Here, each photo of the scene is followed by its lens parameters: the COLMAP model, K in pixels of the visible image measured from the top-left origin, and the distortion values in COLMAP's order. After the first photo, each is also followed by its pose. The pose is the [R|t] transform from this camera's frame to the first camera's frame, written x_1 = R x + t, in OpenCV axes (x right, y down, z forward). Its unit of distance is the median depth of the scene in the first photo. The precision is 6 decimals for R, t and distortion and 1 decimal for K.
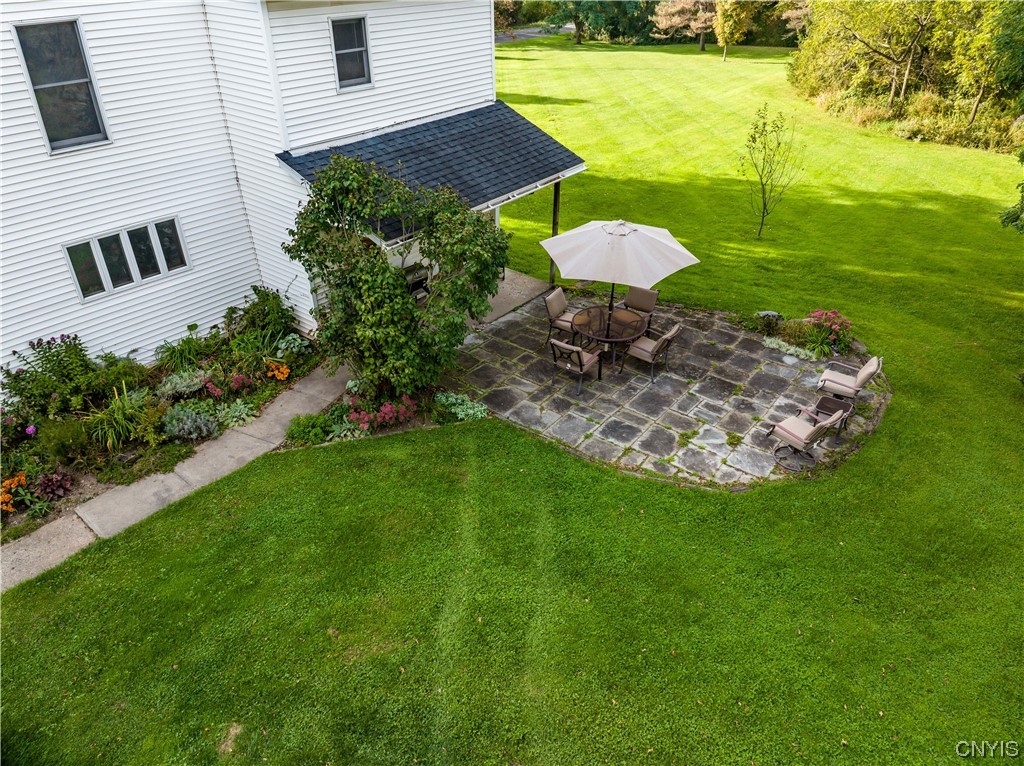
lens RADIAL K [[711.3, 0, 515.7], [0, 711.3, 384.8], [0, 0, 1]] dist [0.058483, -0.006800]
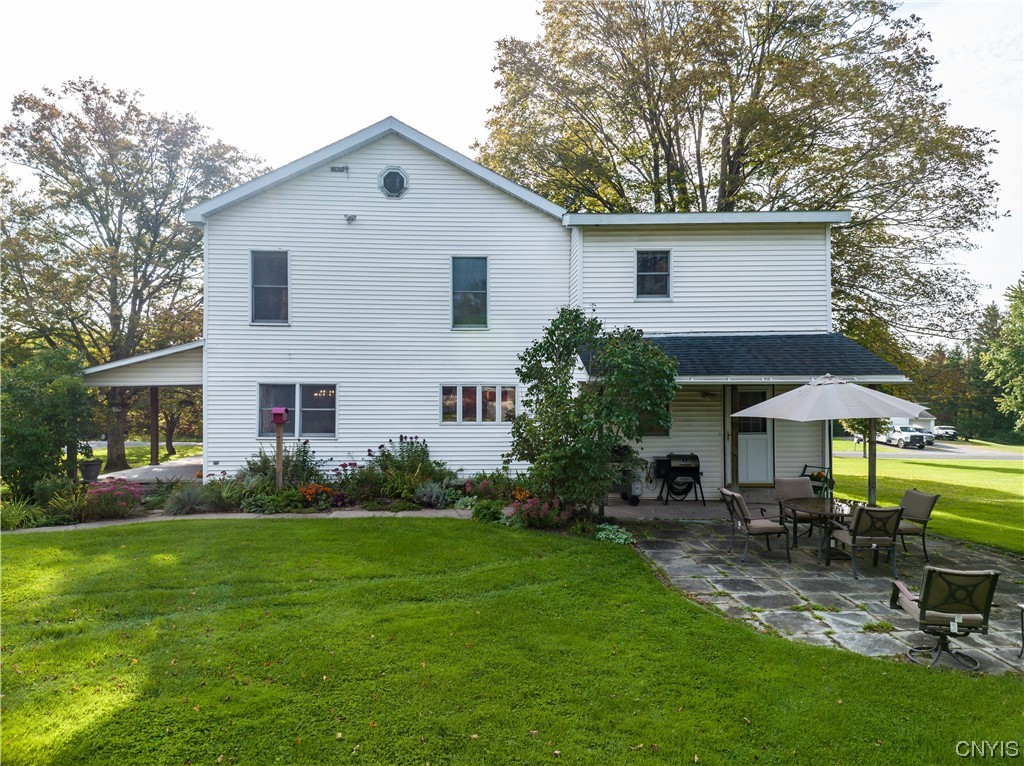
lens RADIAL K [[711.3, 0, 515.7], [0, 711.3, 384.8], [0, 0, 1]] dist [0.058483, -0.006800]
pose [[0.614757, -0.031977, -0.788068, 0.645555], [-0.415991, 0.835755, -0.358419, 0.275287], [0.670093, 0.548170, 0.500484, 0.316003]]
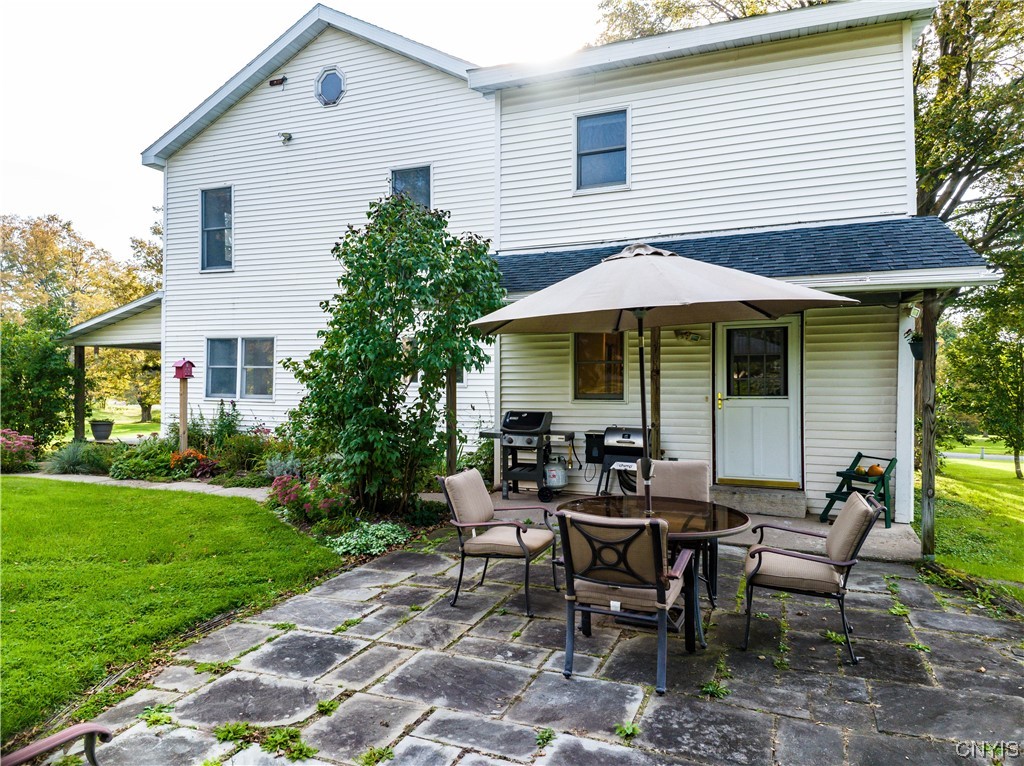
lens RADIAL K [[711.3, 0, 515.7], [0, 711.3, 384.8], [0, 0, 1]] dist [0.058483, -0.006800]
pose [[0.226171, -0.030468, -0.973611, 0.572130], [-0.531665, 0.833639, -0.149594, -0.060687], [0.816198, 0.551468, 0.172346, 0.966282]]
